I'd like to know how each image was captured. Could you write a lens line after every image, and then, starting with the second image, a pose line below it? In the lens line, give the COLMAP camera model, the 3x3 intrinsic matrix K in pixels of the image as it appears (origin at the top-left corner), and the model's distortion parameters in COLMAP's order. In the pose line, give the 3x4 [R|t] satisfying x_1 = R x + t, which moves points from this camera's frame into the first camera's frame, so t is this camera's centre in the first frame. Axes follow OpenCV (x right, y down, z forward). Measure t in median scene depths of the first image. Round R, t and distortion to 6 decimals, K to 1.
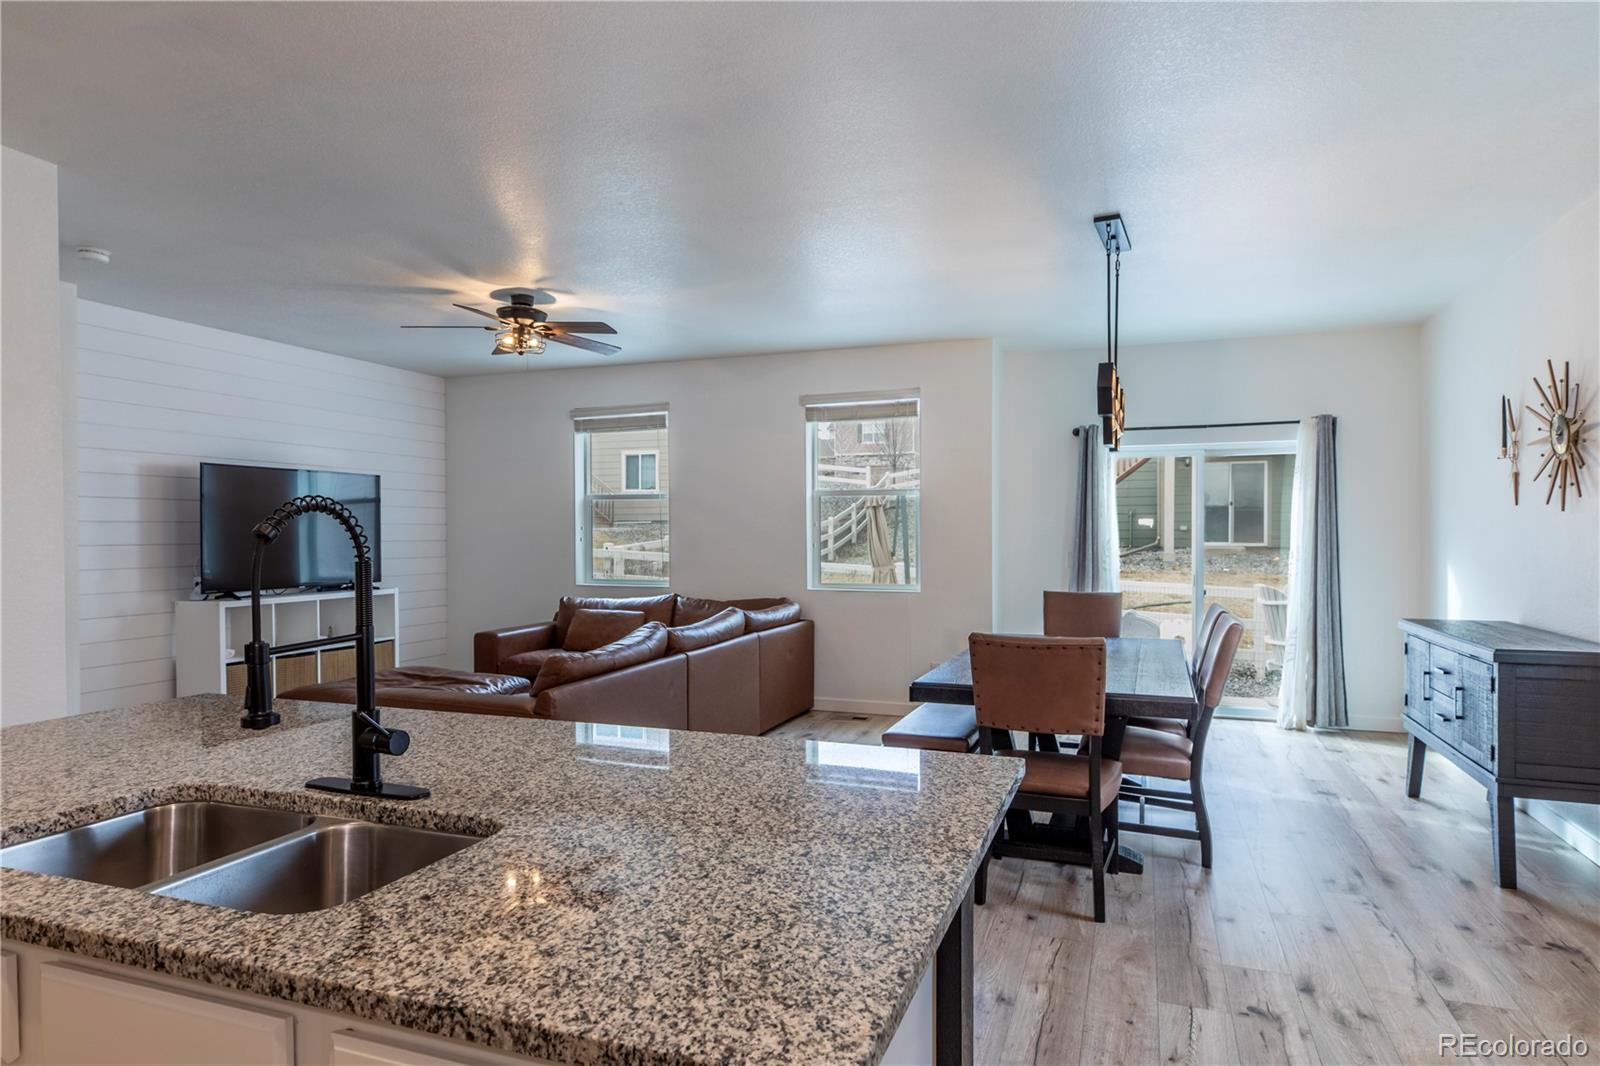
lens RADIAL K [[918.5, 0, 776.8], [0, 918.5, 547.3], [0, 0, 1]] dist [0.002611, 0.001026]
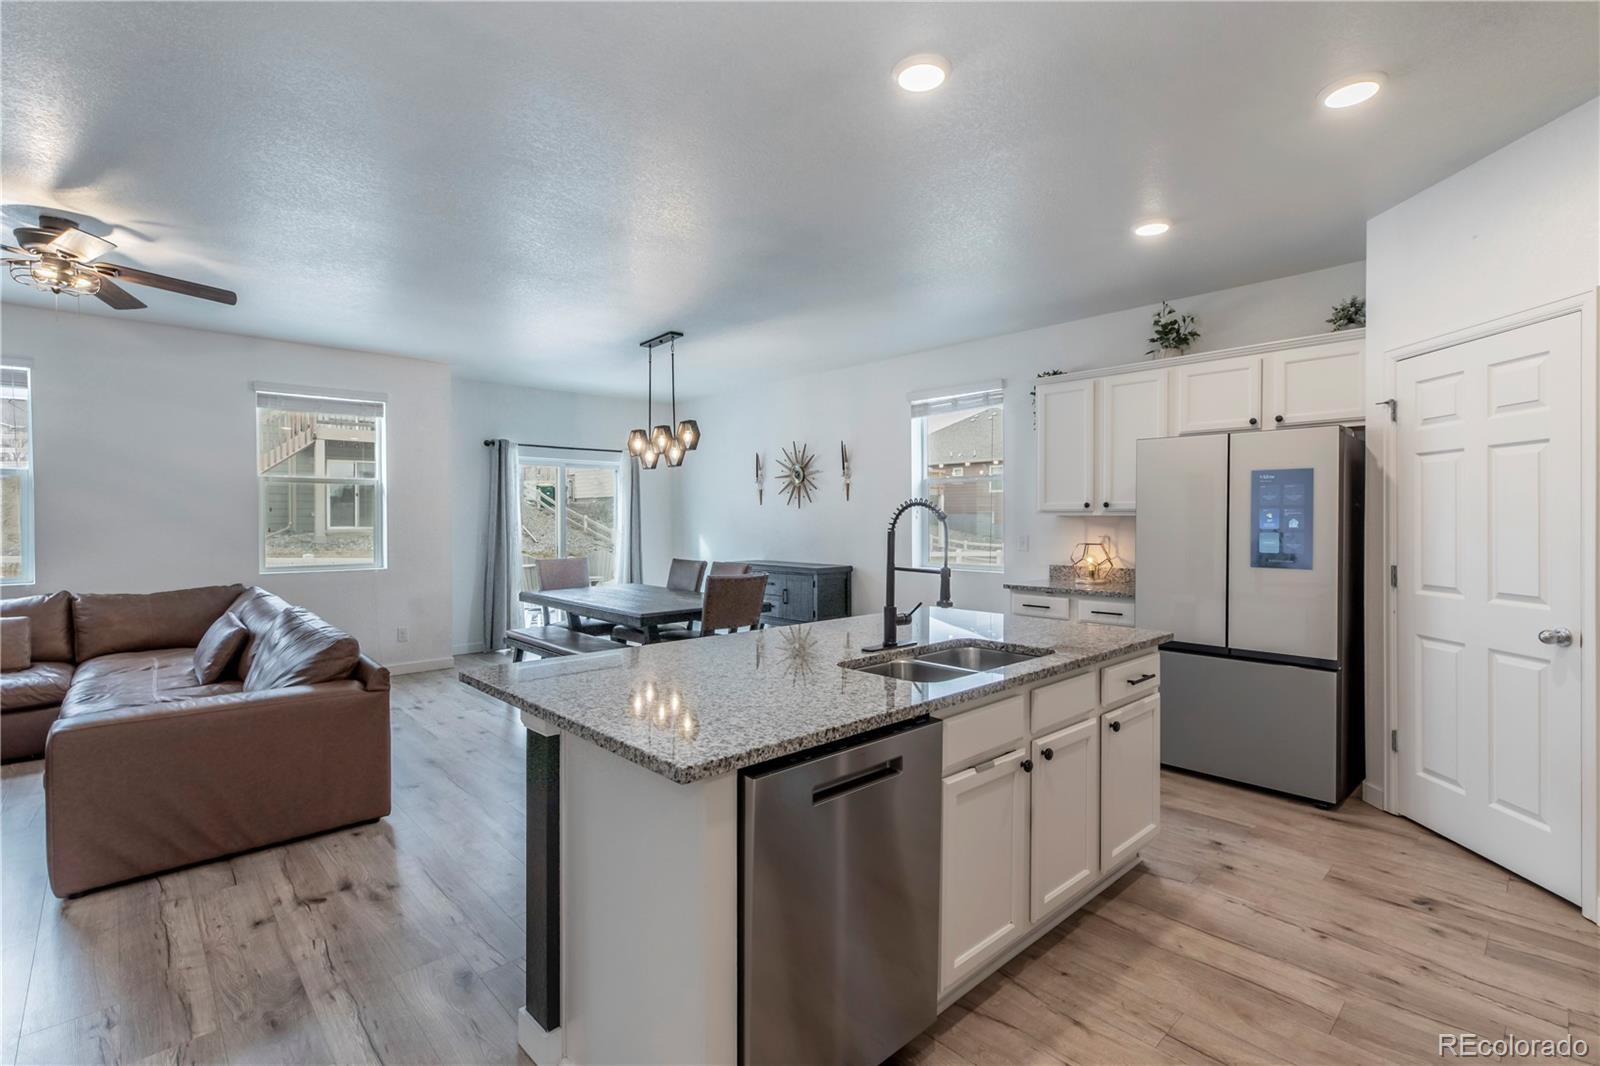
lens RADIAL K [[748.9, 0, 800.0], [0, 748.9, 533.0], [0, 0, 1]] dist [-0.017784, 0.000349]
pose [[0.433816, -0.015415, 0.900870, -0.503167], [0.012531, 0.999860, 0.011074, -0.000031], [-0.900914, 0.006485, 0.433948, 0.124424]]
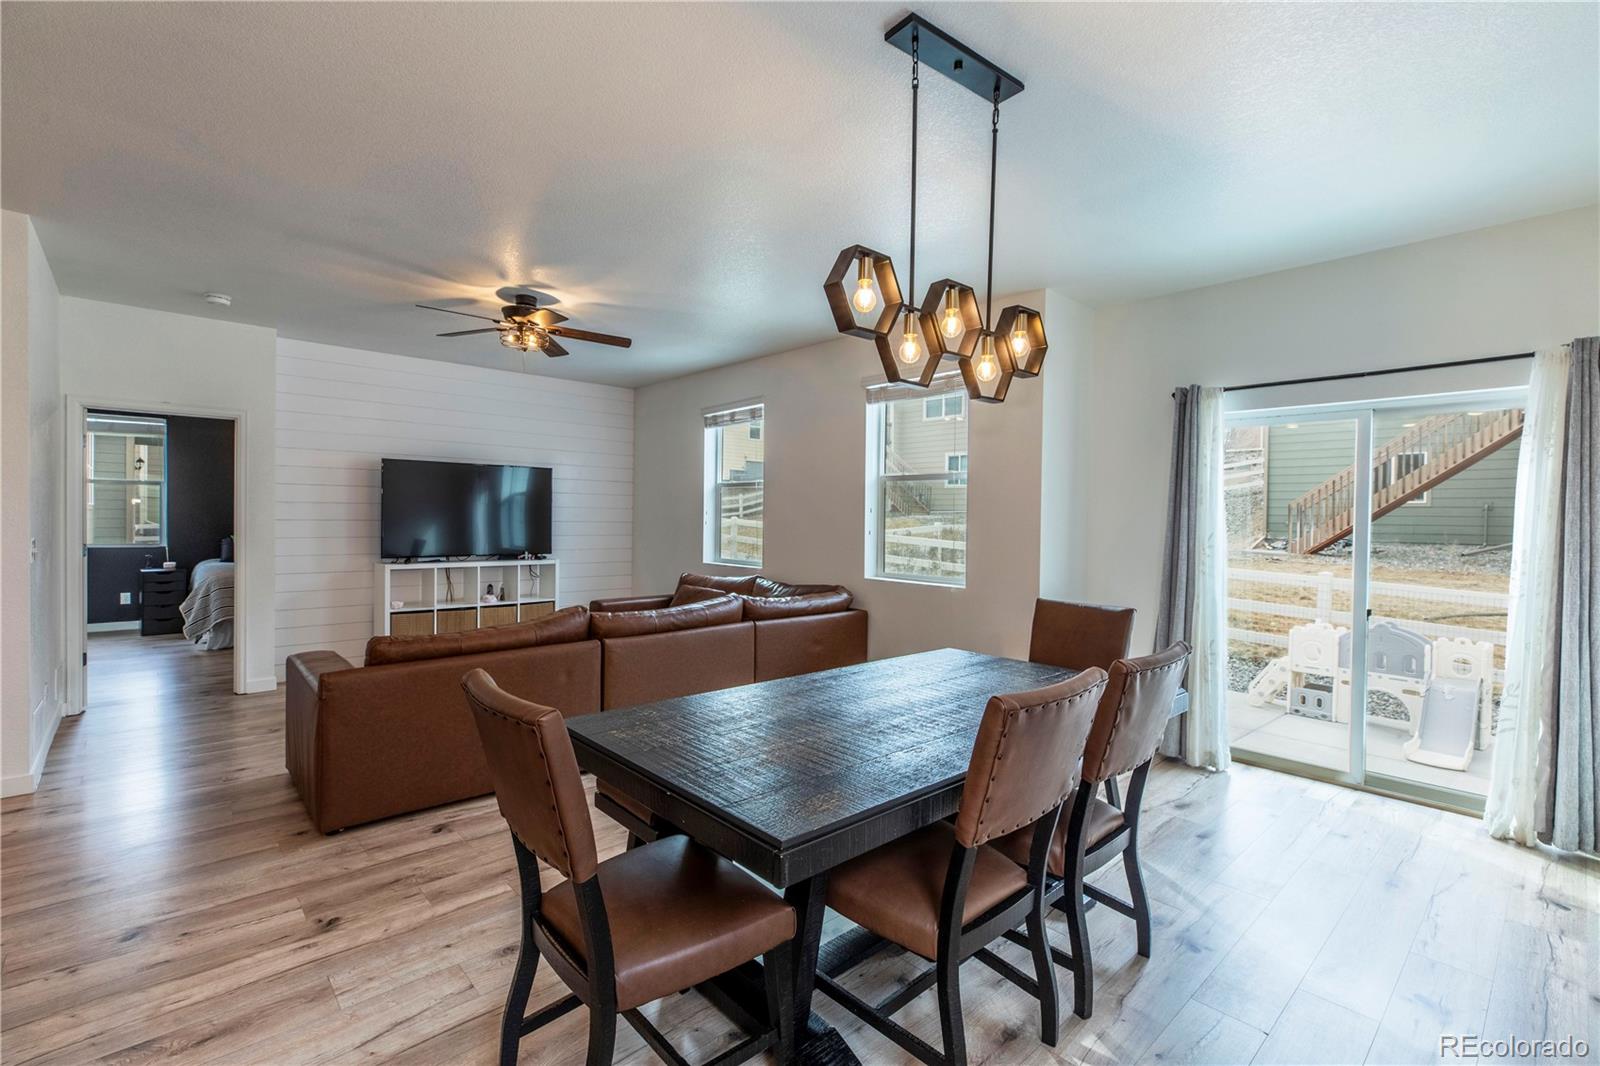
lens RADIAL K [[712.1, 0, 784.0], [0, 712.1, 525.0], [0, 0, 1]] dist [-0.004781, 0.000085]
pose [[0.892678, 0.018775, -0.450304, 0.333480], [-0.023031, 0.999727, -0.003975, -0.005710], [0.450106, 0.013919, 0.892867, 0.339304]]
